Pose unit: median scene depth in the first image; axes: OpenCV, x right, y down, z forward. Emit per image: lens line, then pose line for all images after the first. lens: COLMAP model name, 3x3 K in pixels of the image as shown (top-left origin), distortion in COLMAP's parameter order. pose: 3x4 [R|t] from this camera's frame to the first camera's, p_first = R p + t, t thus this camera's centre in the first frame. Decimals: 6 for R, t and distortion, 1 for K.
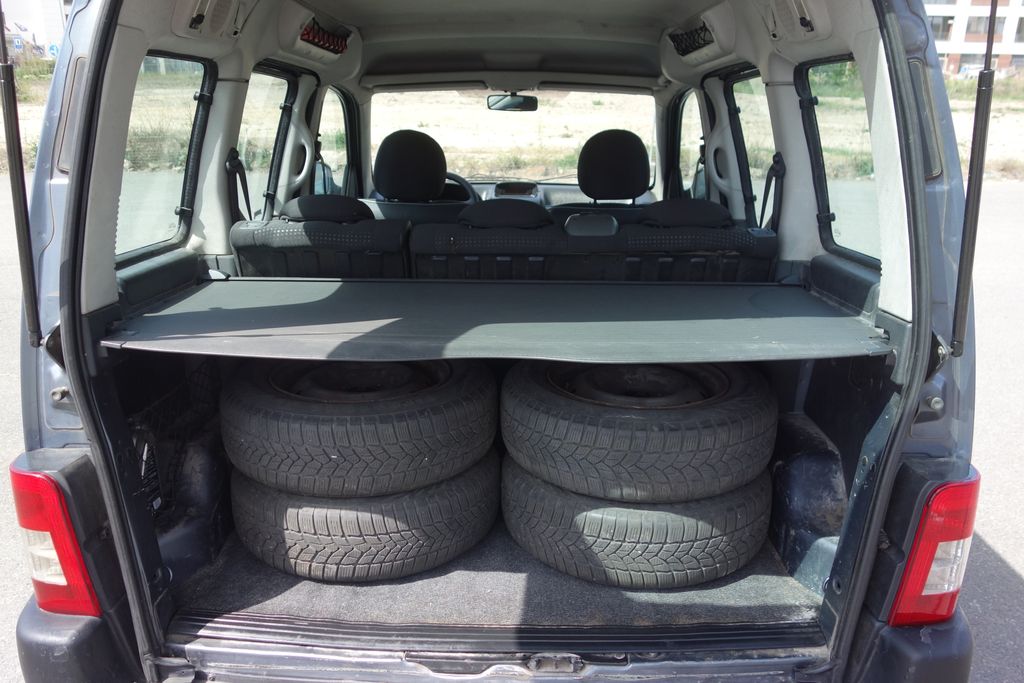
lens RADIAL K [[806.2, 0, 514.4], [0, 806.2, 342.7], [0, 0, 1]] dist [0.007020, -0.005528]
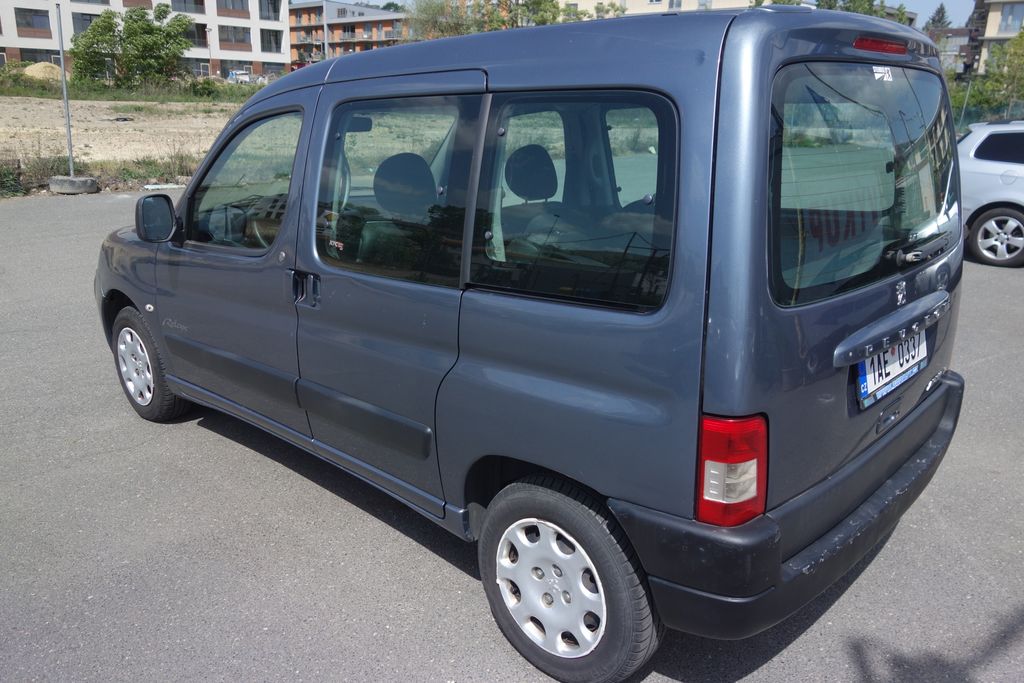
lens RADIAL K [[806.2, 0, 515.9], [0, 806.2, 346.5], [0, 0, 1]] dist [0.007020, -0.005528]
pose [[0.678000, -0.216210, 0.702544, -1.334060], [0.215596, 0.972220, 0.091139, -0.115815], [-0.702733, 0.089673, 0.705780, 0.209972]]
